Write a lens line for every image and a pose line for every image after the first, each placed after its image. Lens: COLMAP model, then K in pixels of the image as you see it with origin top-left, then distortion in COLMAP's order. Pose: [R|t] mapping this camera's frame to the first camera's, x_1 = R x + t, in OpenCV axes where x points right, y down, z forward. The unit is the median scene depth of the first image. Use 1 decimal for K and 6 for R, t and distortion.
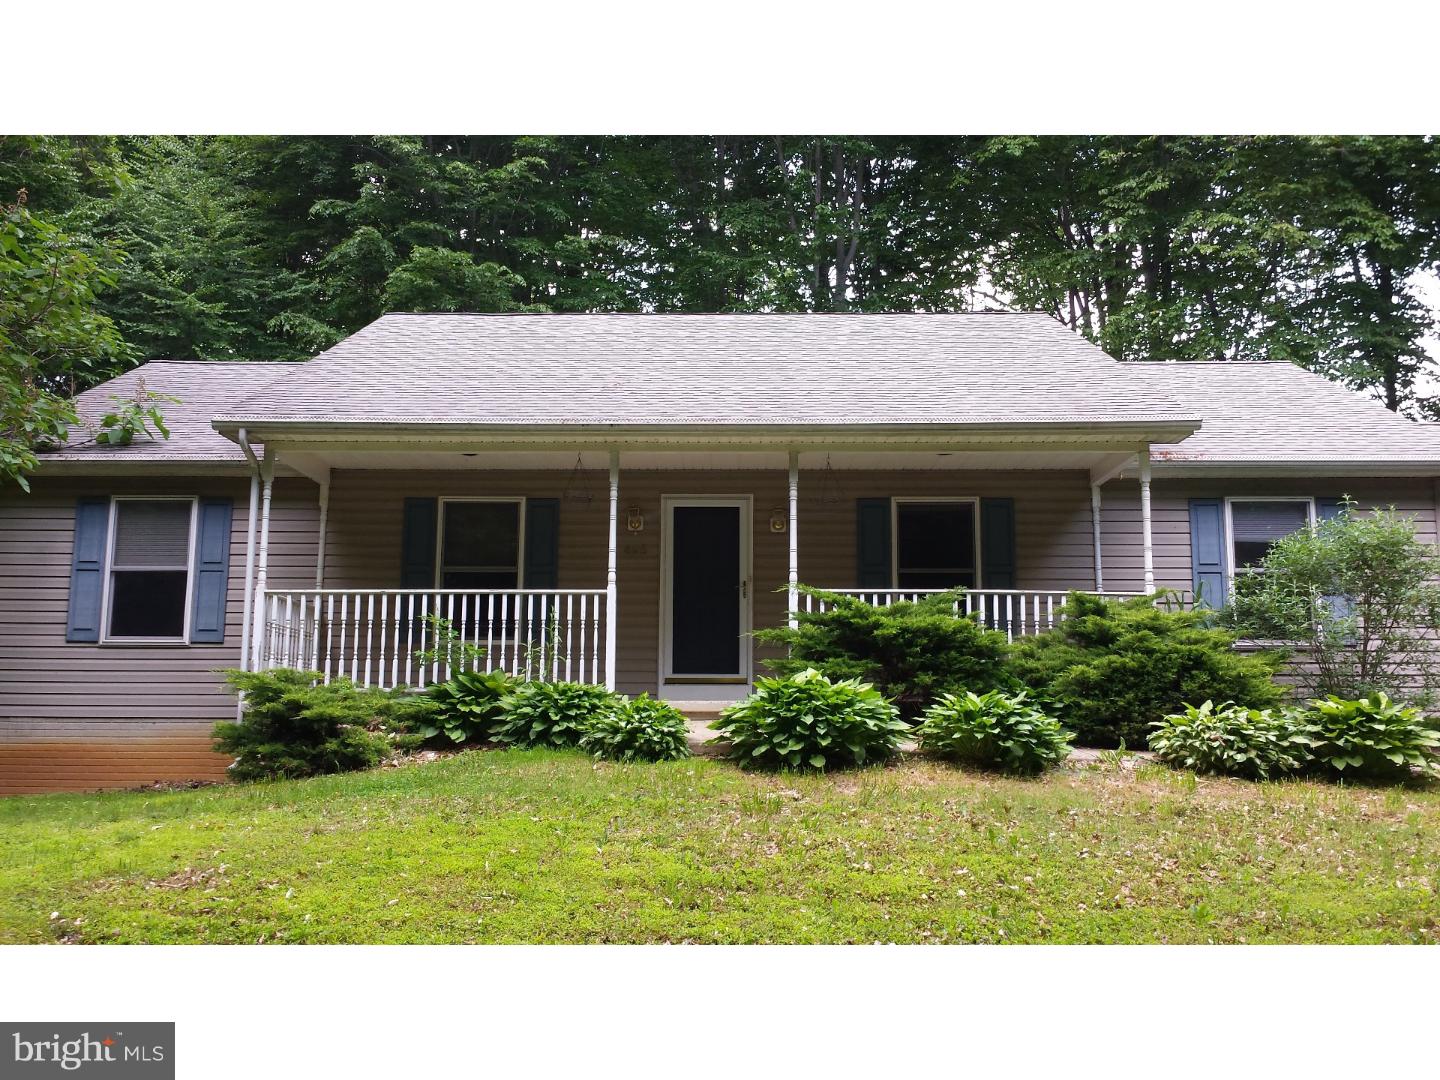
lens RADIAL K [[1336.6, 0, 720.0], [0, 1336.6, 540.0], [0, 0, 1]] dist [0.175710, -0.431183]
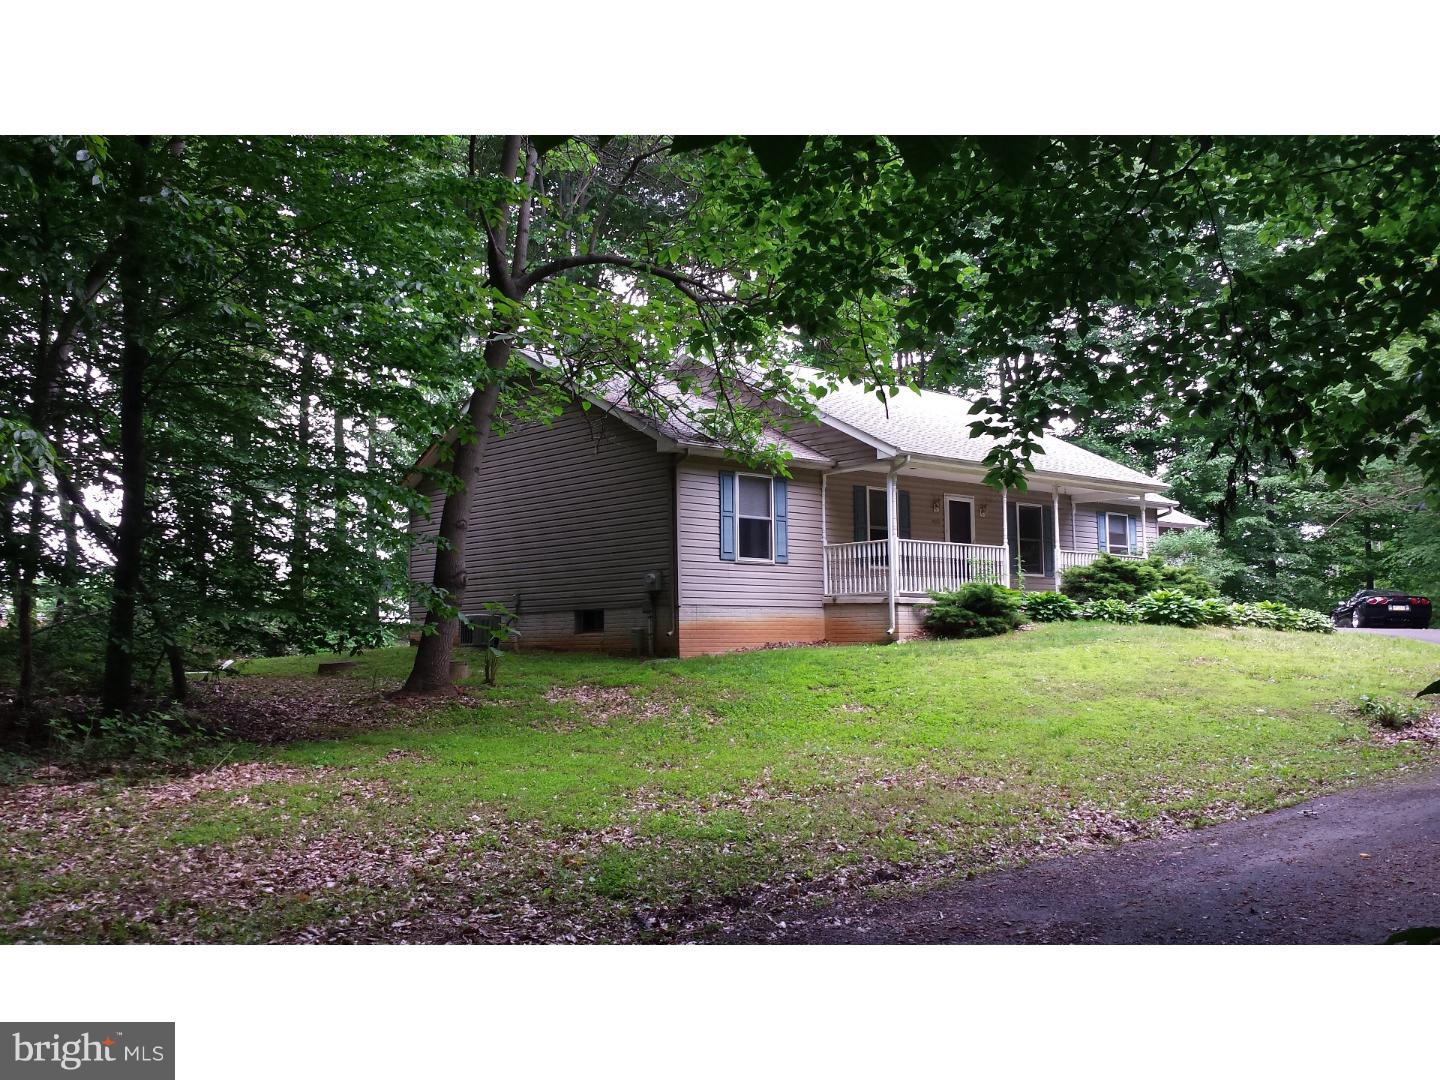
lens RADIAL K [[1336.6, 0, 720.0], [0, 1336.6, 540.0], [0, 0, 1]] dist [0.175710, -0.431183]
pose [[0.726764, 0.043362, 0.685518, -1.589695], [-0.086347, 0.995856, 0.028550, 0.005209], [-0.681439, -0.079942, 0.727496, -0.174213]]
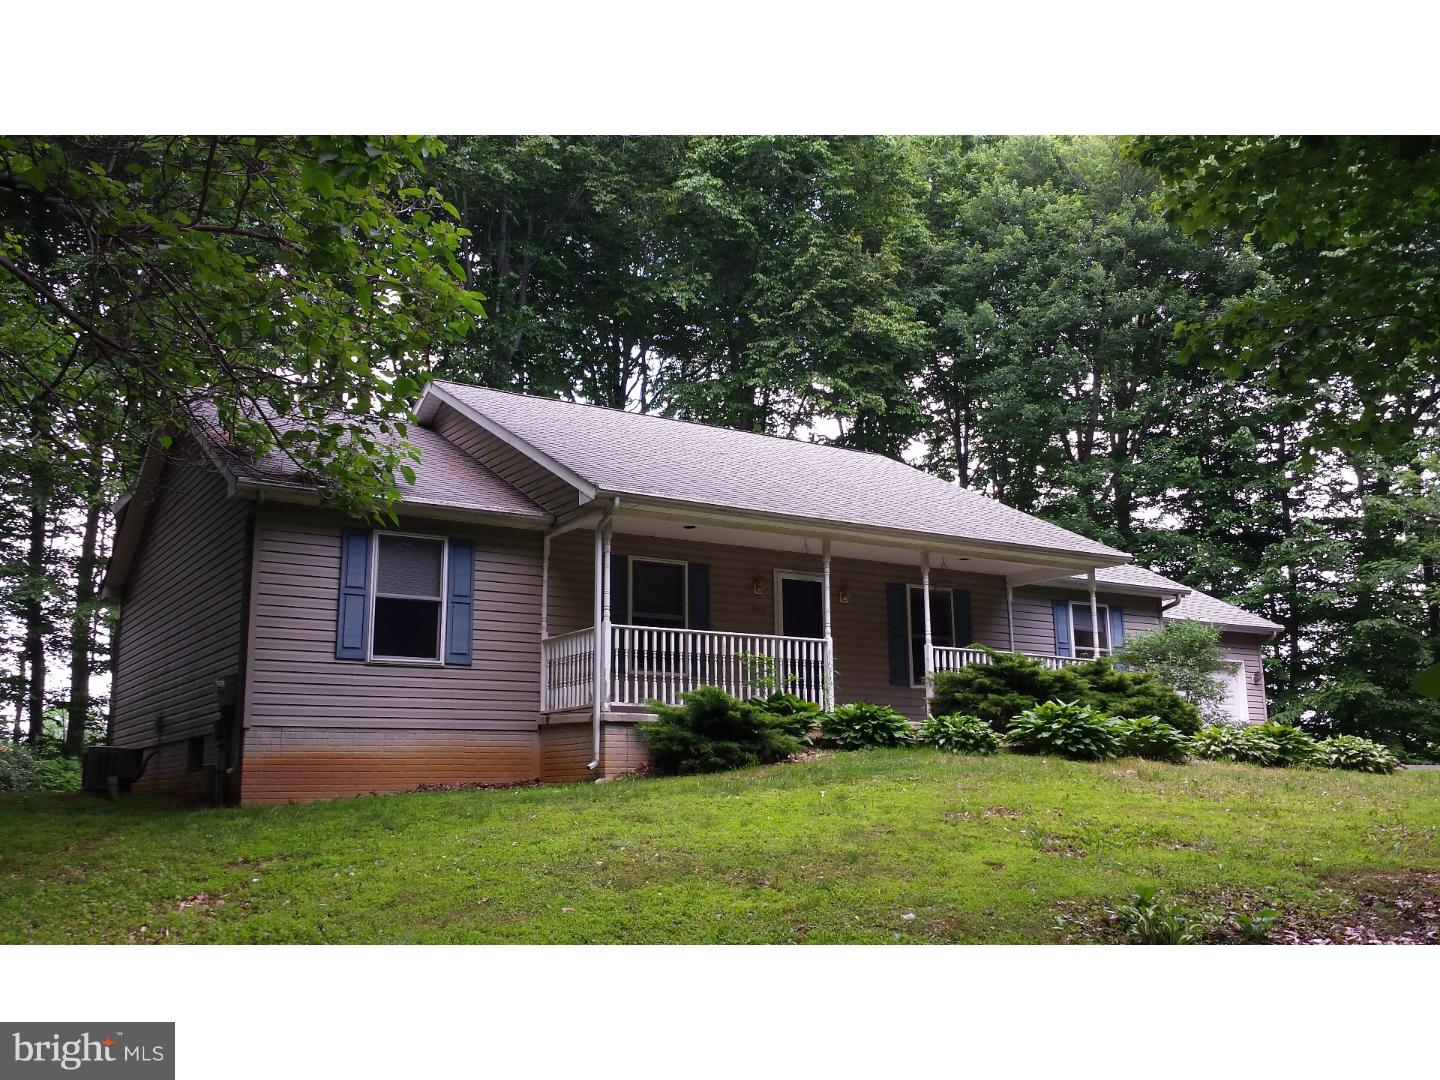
lens RADIAL K [[1336.6, 0, 720.0], [0, 1336.6, 540.0], [0, 0, 1]] dist [0.175710, -0.431183]
pose [[0.831864, 0.094618, 0.546855, -0.828922], [-0.069796, 0.995372, -0.066049, 0.029891], [-0.550573, 0.016775, 0.834618, -0.086901]]
